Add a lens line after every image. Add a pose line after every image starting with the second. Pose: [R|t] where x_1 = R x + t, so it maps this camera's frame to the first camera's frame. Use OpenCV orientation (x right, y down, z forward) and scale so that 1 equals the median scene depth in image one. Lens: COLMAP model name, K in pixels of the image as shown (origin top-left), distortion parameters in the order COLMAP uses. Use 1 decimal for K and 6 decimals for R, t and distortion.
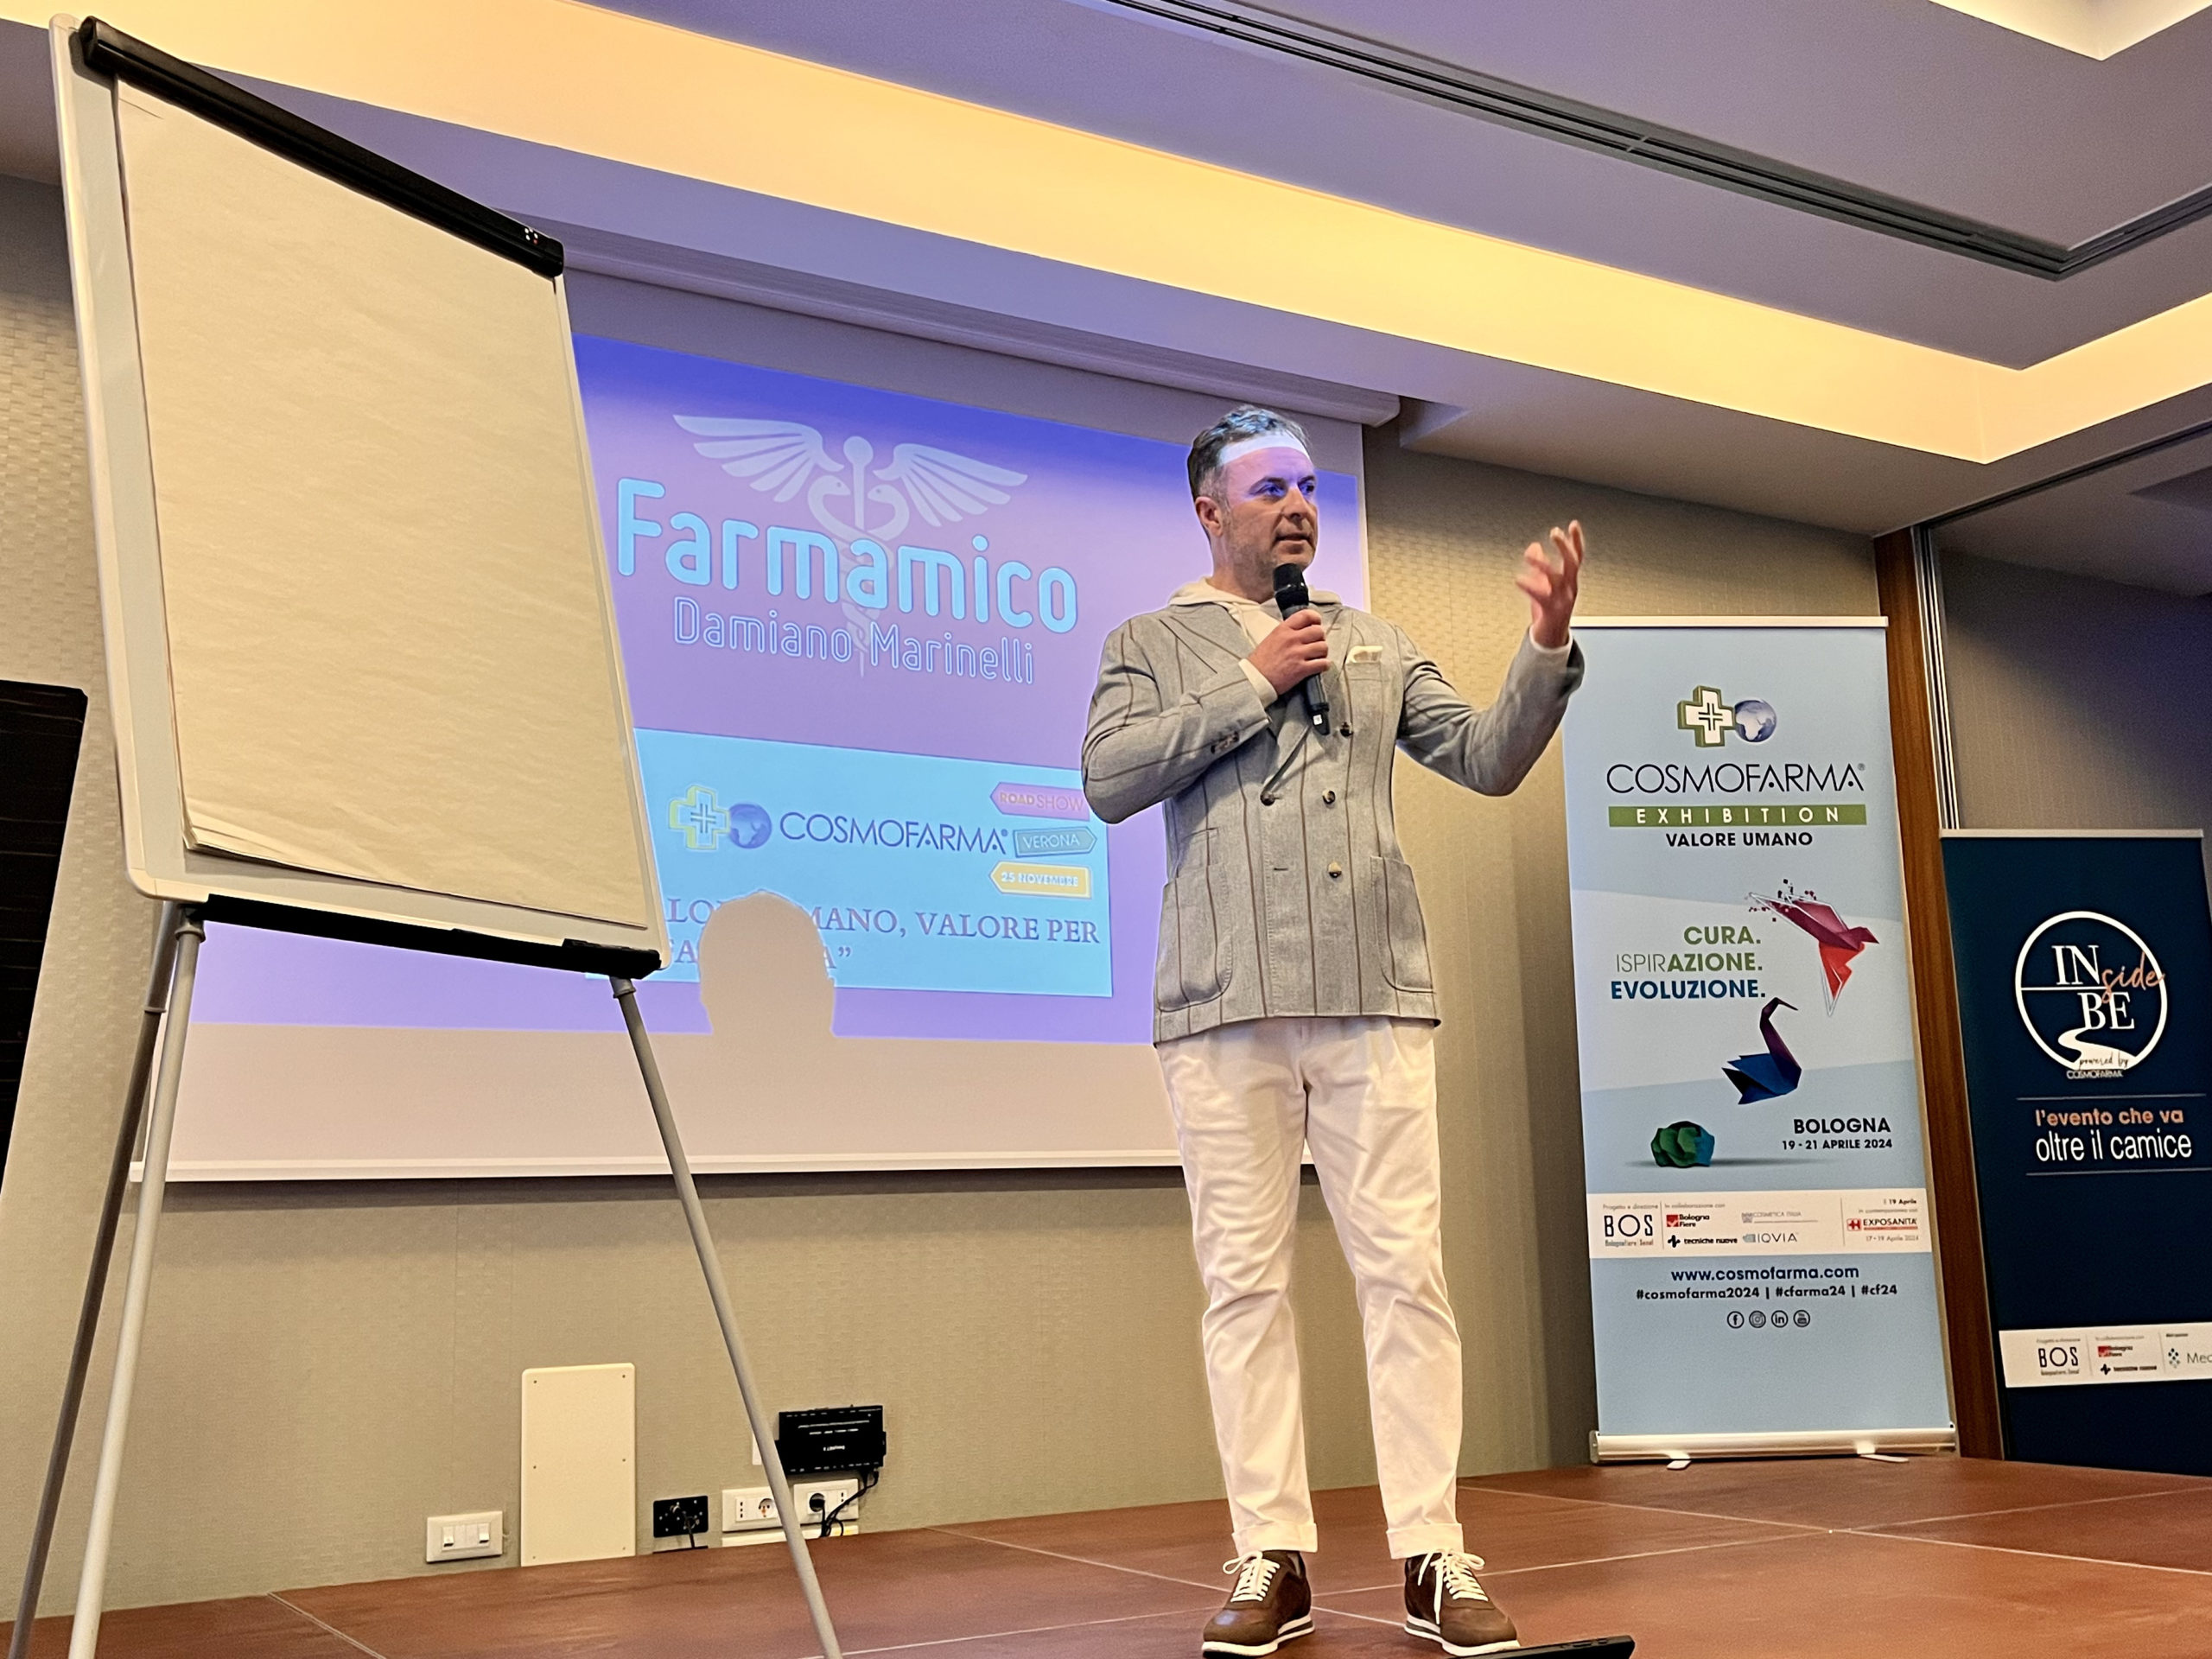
lens RADIAL K [[2291.0, 0, 1102.9], [0, 2291.0, 859.7], [0, 0, 1]] dist [0.033711, 0.000000]
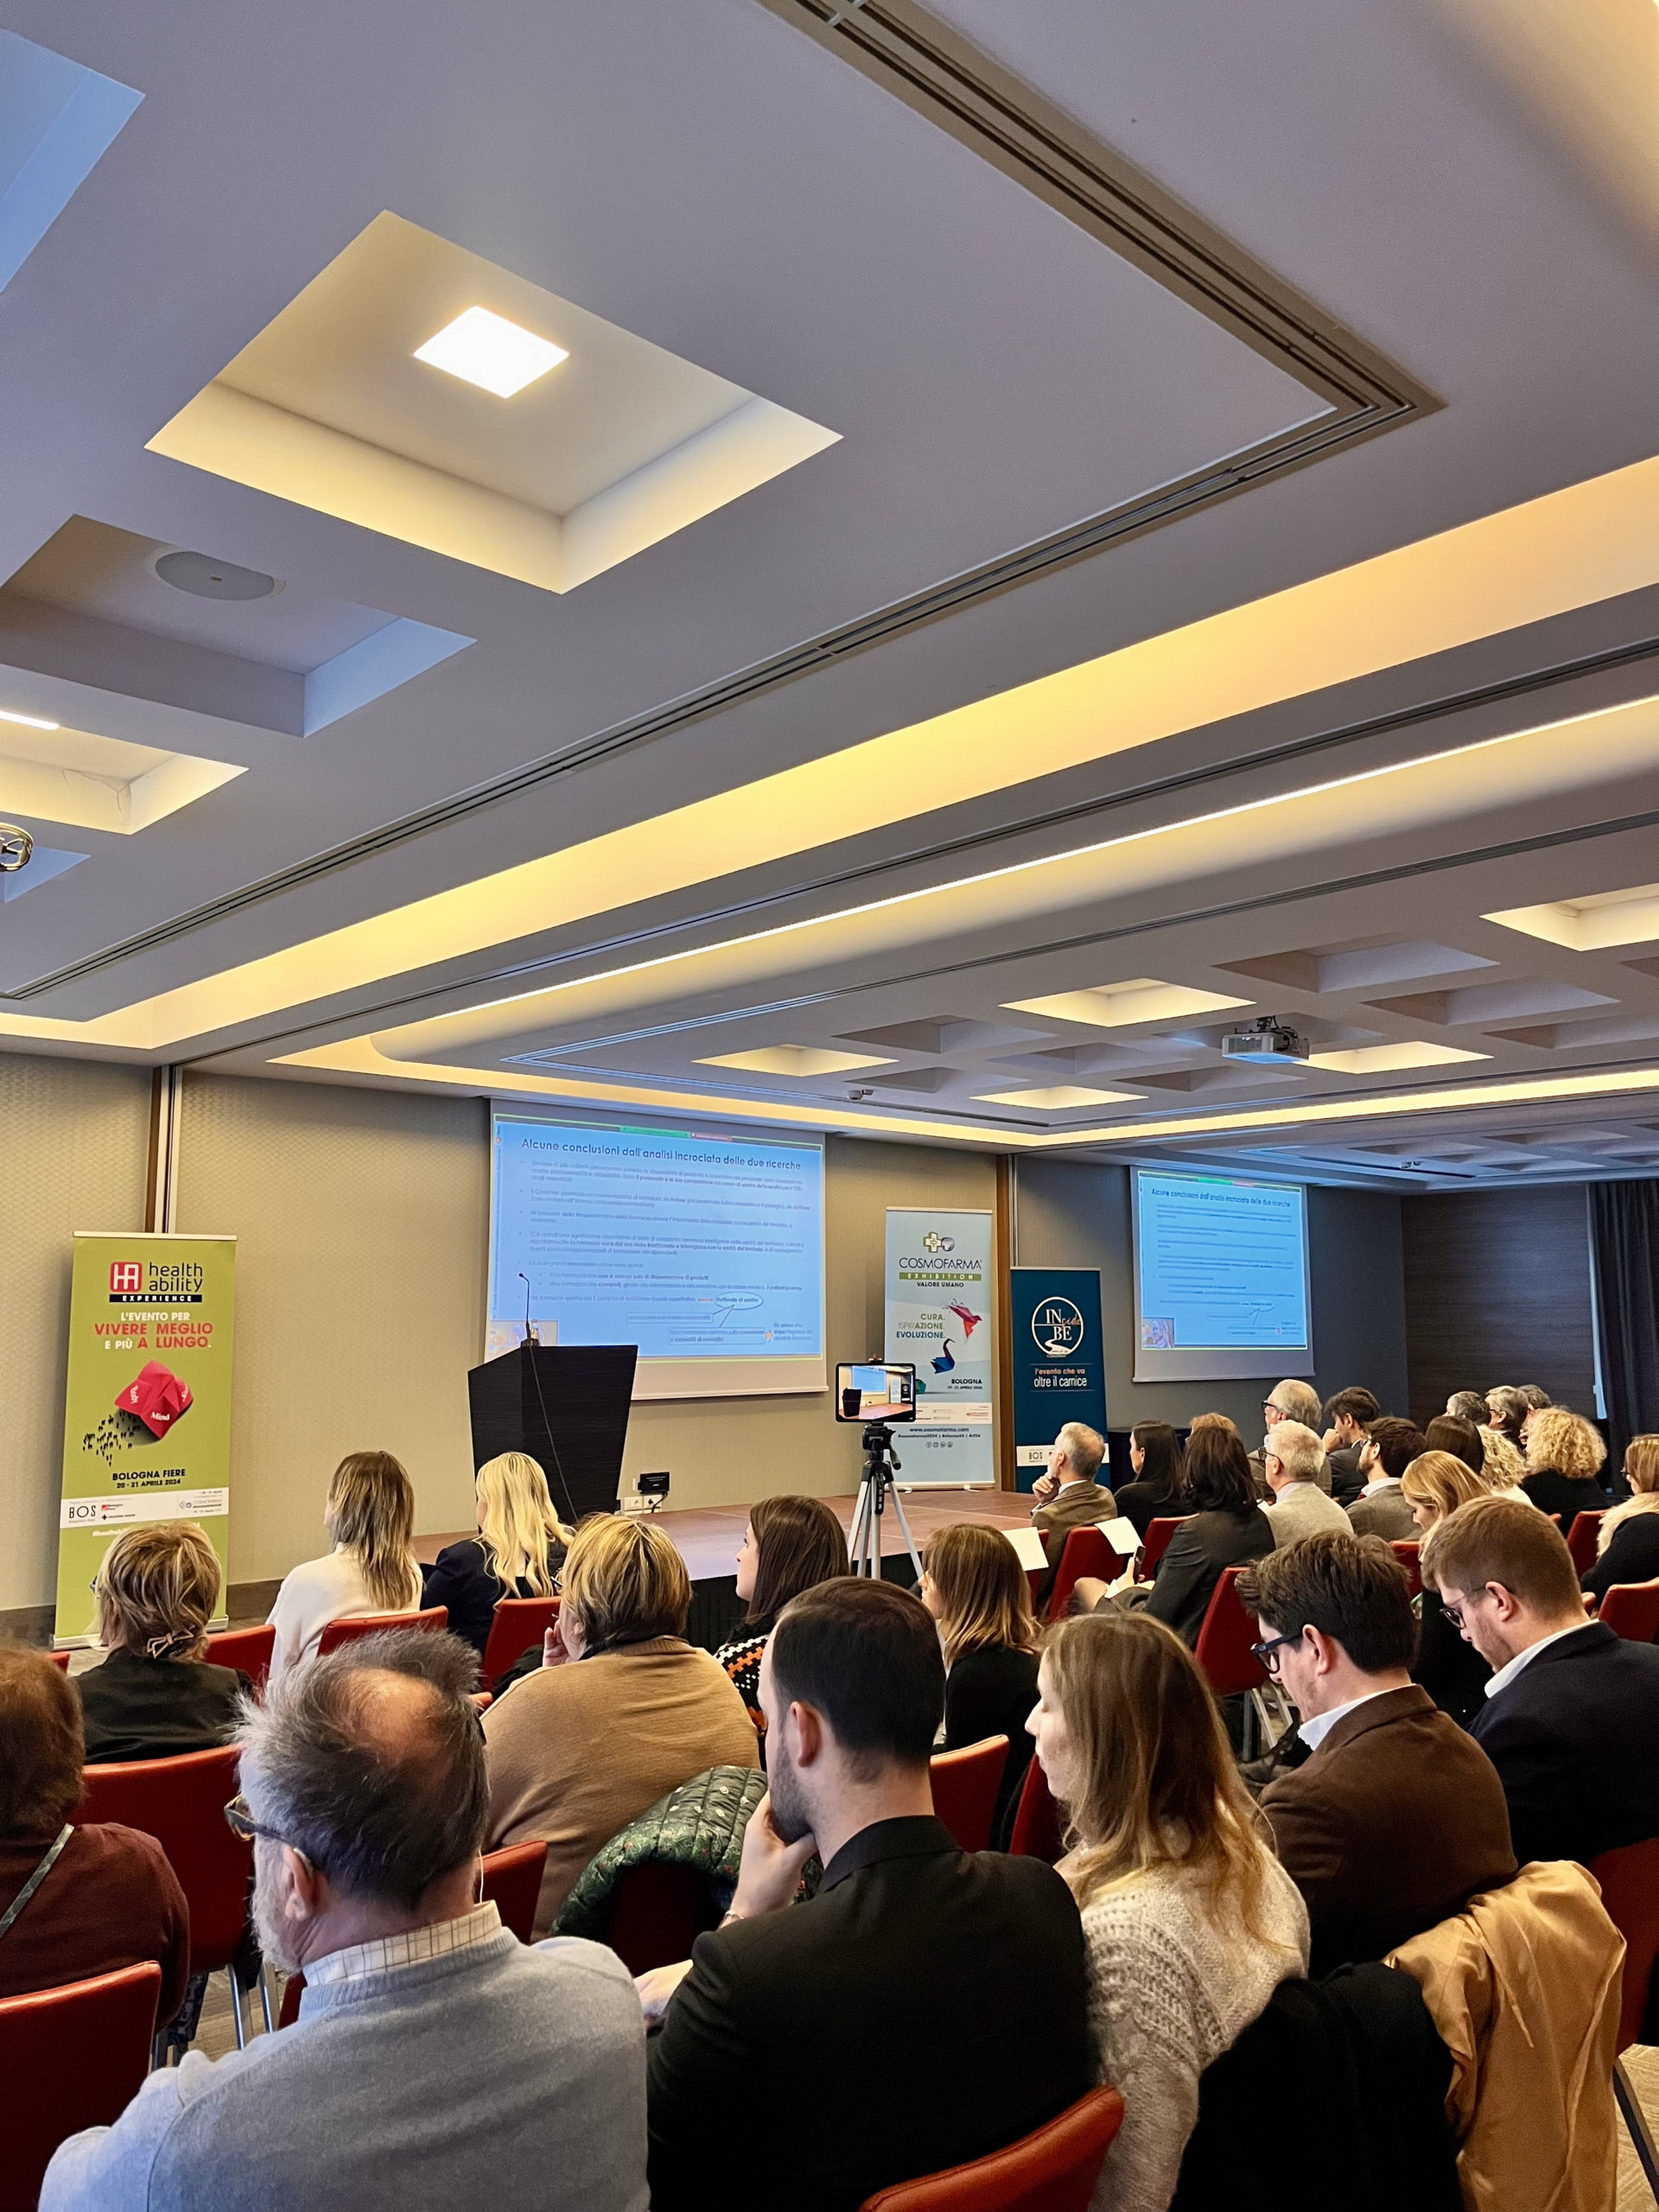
lens RADIAL K [[1707.0, 0, 830.3], [0, 1707.0, 1108.8], [0, 0, 1]] dist [0.056821, -0.060408]
pose [[0.977761, 0.054739, 0.202454, -0.327478], [-0.062689, 0.997485, 0.033066, -0.302576], [-0.200135, -0.045022, 0.978733, -1.142035]]
